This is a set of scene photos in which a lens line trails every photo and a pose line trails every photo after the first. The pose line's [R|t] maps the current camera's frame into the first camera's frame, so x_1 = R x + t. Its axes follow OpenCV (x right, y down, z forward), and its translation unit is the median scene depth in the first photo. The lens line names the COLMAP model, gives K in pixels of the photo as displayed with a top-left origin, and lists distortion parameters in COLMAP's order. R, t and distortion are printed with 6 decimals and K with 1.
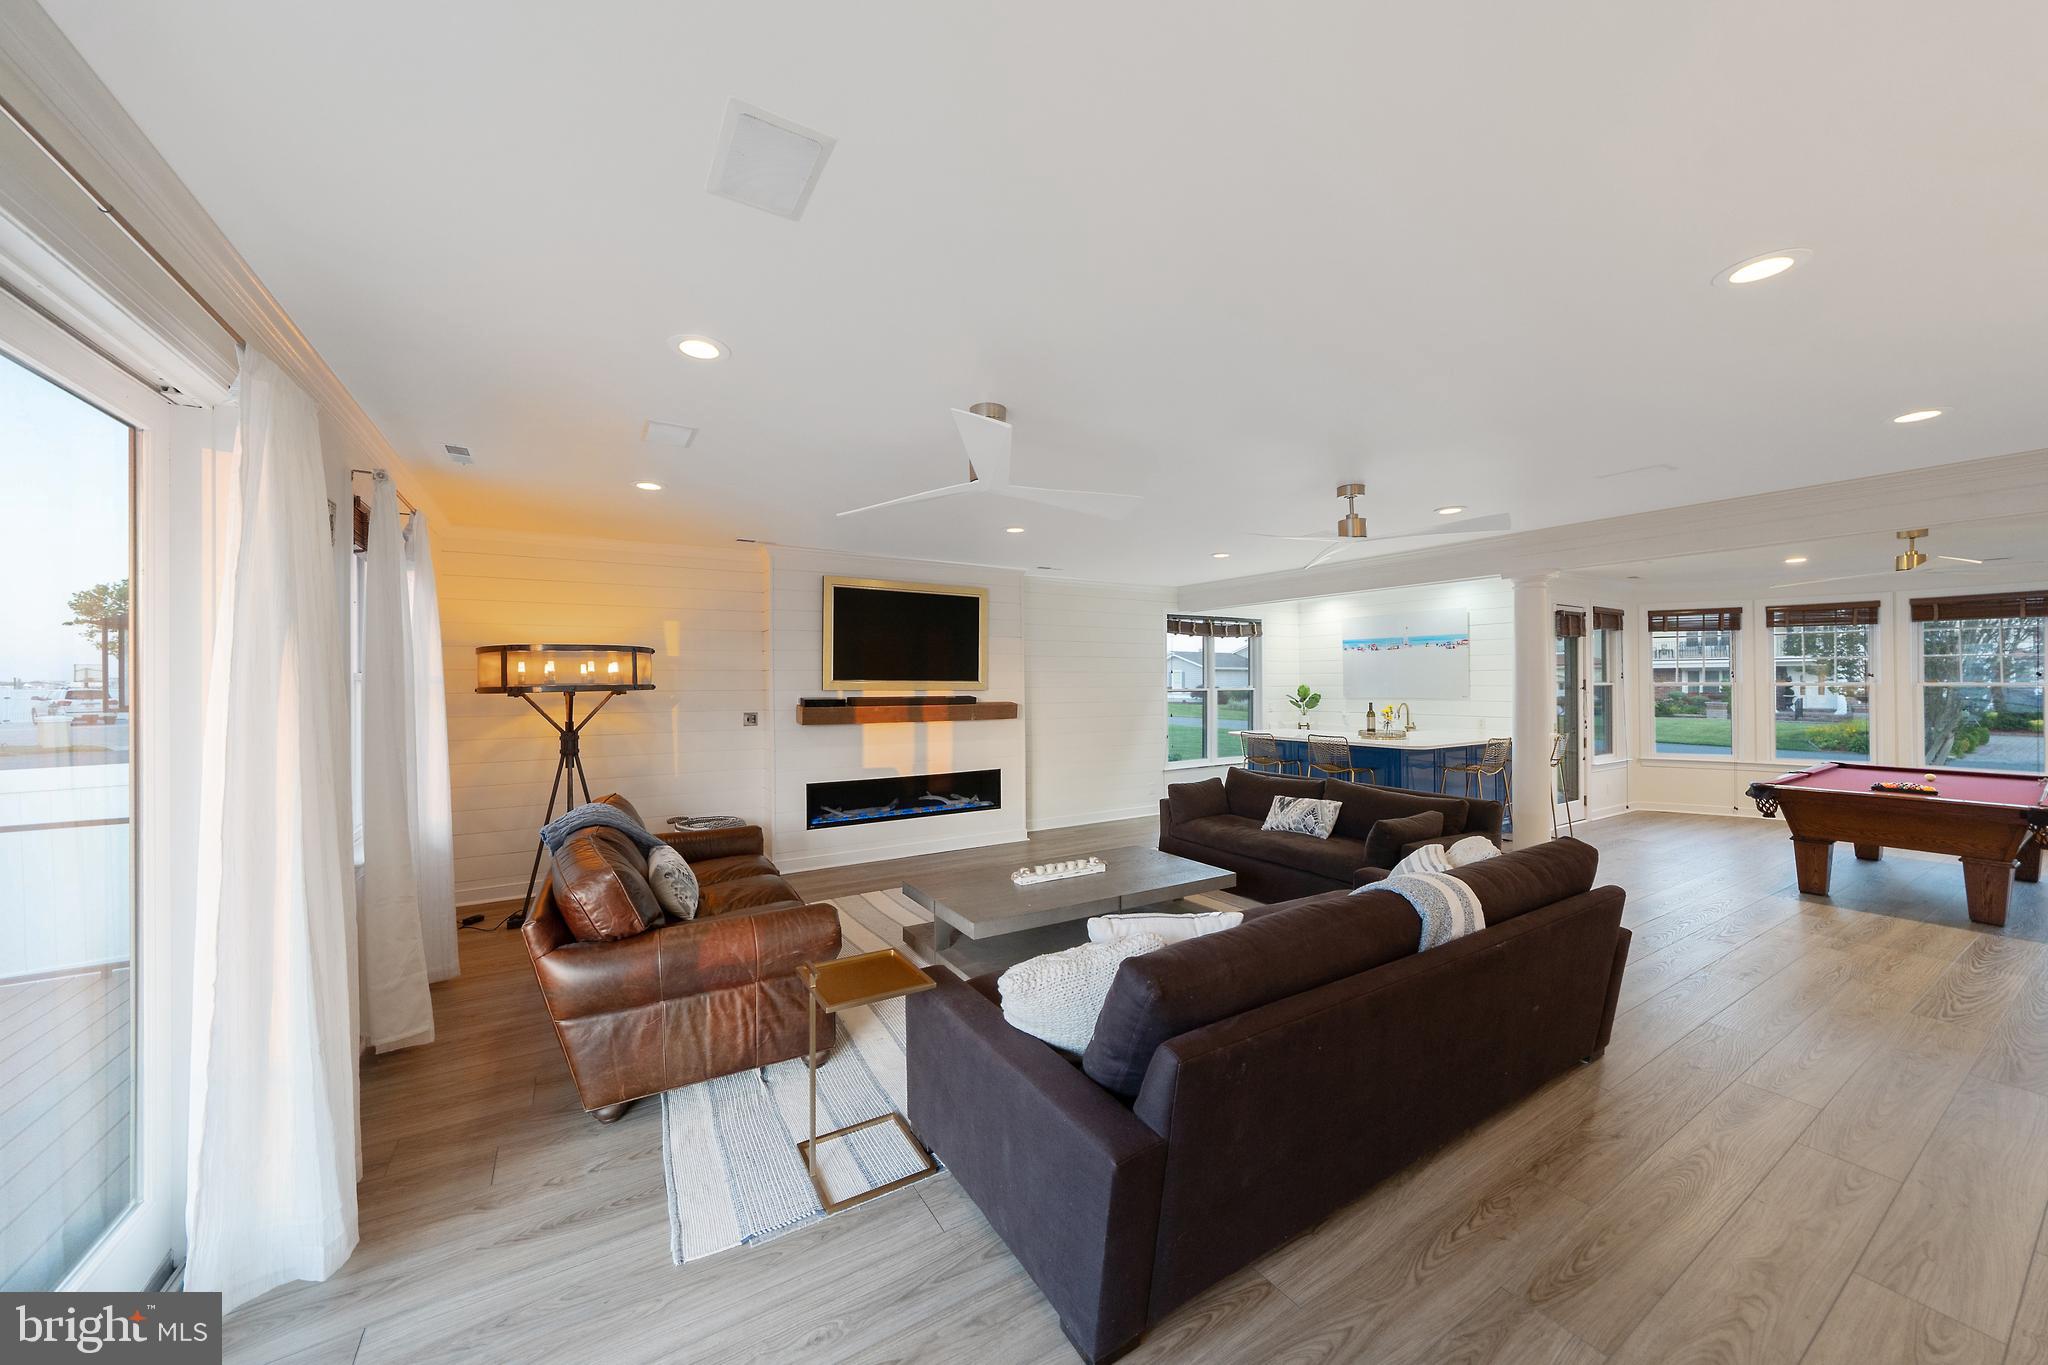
lens RADIAL K [[720.3, 0, 1013.7], [0, 720.3, 676.1], [0, 0, 1]] dist [0.000533, 0.000212]
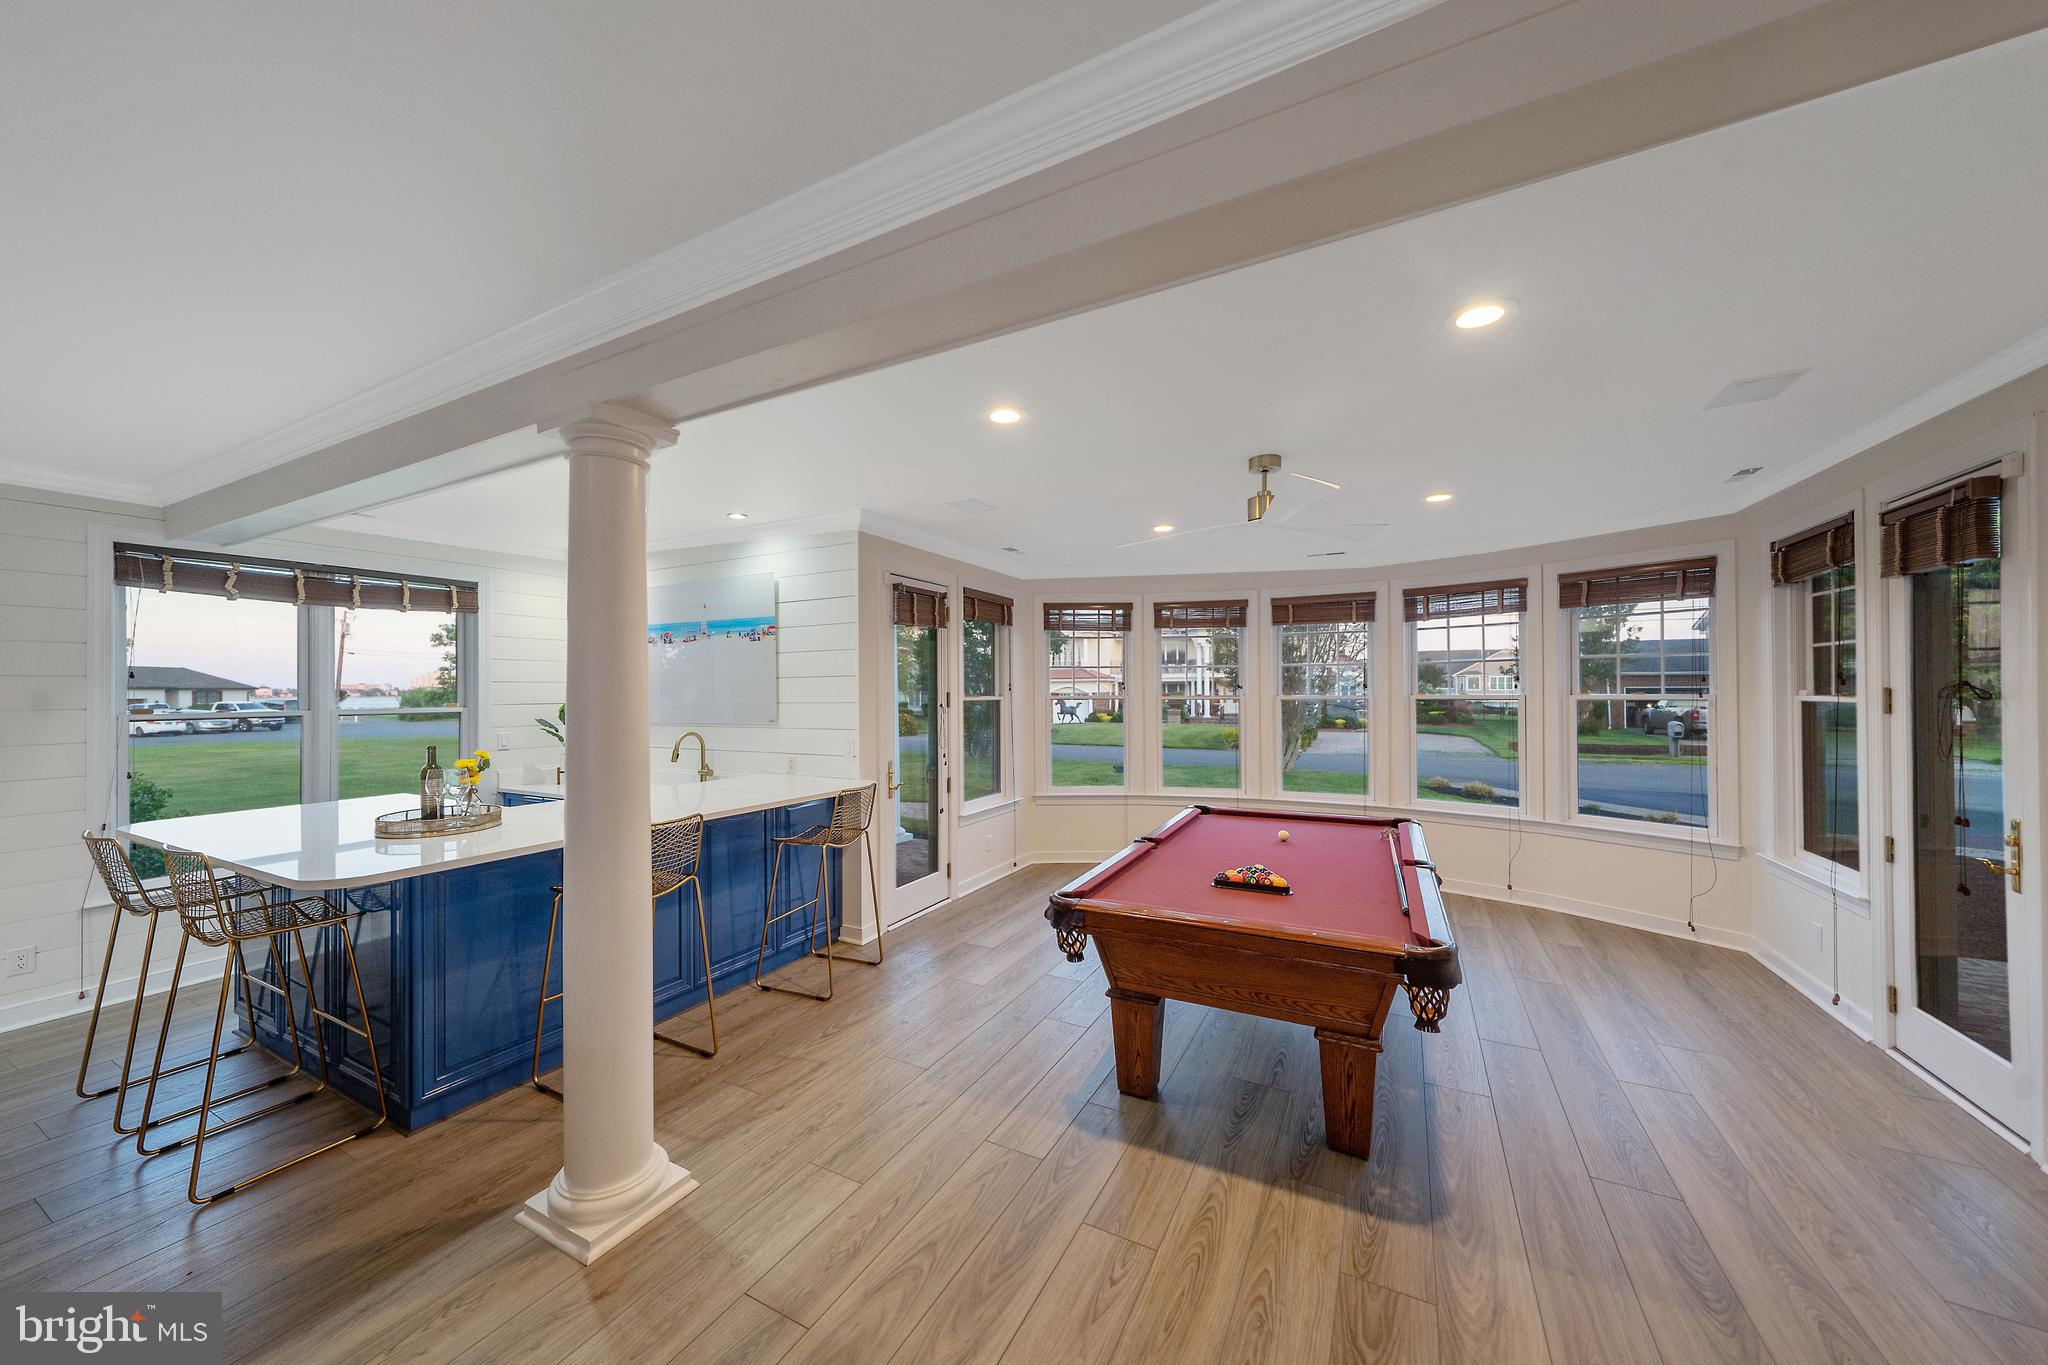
lens RADIAL K [[720.3, 0, 1013.7], [0, 720.3, 676.1], [0, 0, 1]] dist [0.000533, 0.000212]
pose [[0.860327, 0.009421, 0.509656, 0.495389], [-0.004250, 0.999927, -0.011309, -0.002726], [-0.509725, 0.007563, 0.860304, 0.382421]]
